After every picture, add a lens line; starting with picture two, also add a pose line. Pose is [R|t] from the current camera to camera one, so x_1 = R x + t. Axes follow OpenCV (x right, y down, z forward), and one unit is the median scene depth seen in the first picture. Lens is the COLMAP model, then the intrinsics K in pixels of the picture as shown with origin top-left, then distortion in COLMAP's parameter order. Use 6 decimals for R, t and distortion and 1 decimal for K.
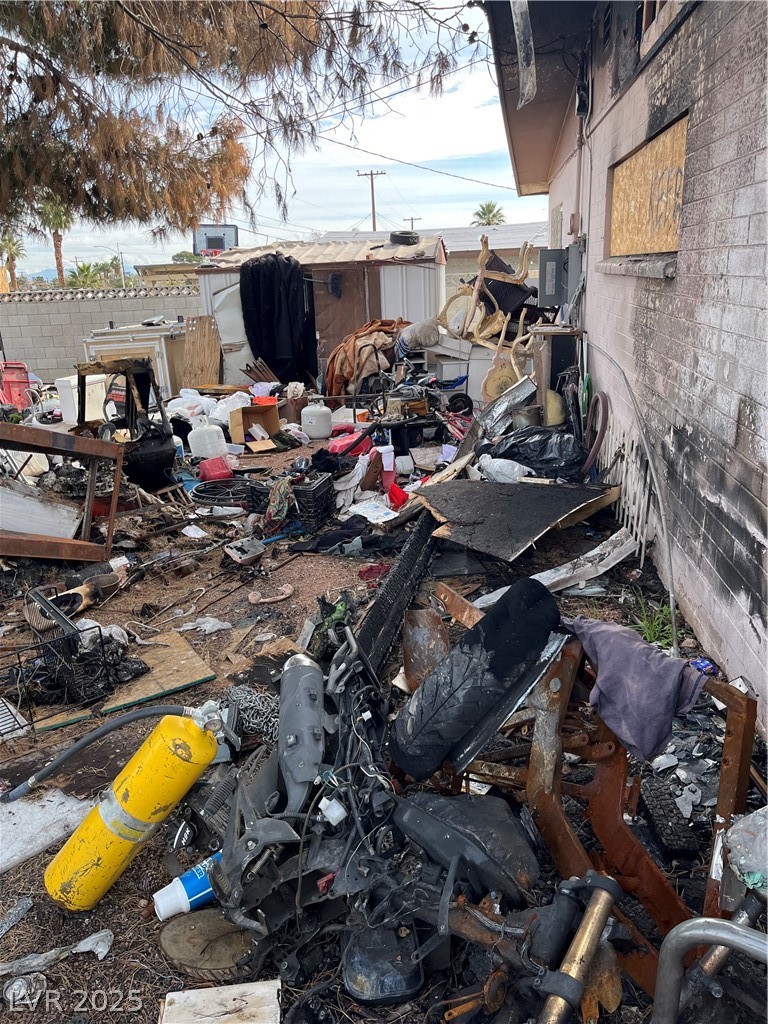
lens RADIAL K [[768.5, 0, 373.8], [0, 768.5, 509.1], [0, 0, 1]] dist [0.072849, -0.104079]
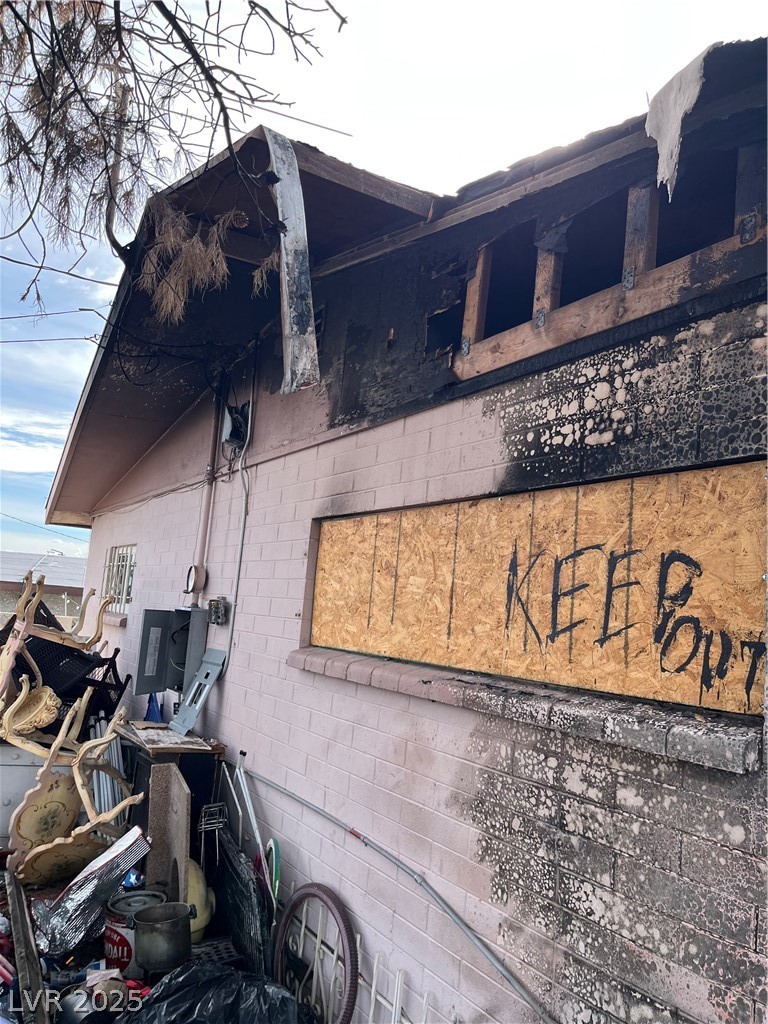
lens RADIAL K [[768.5, 0, 373.8], [0, 768.5, 509.1], [0, 0, 1]] dist [0.072849, -0.104079]
pose [[0.771111, 0.189967, 0.607701, -0.097321], [0.077815, 0.919180, -0.386075, -0.265177], [-0.631927, 0.344995, 0.694008, 0.723665]]
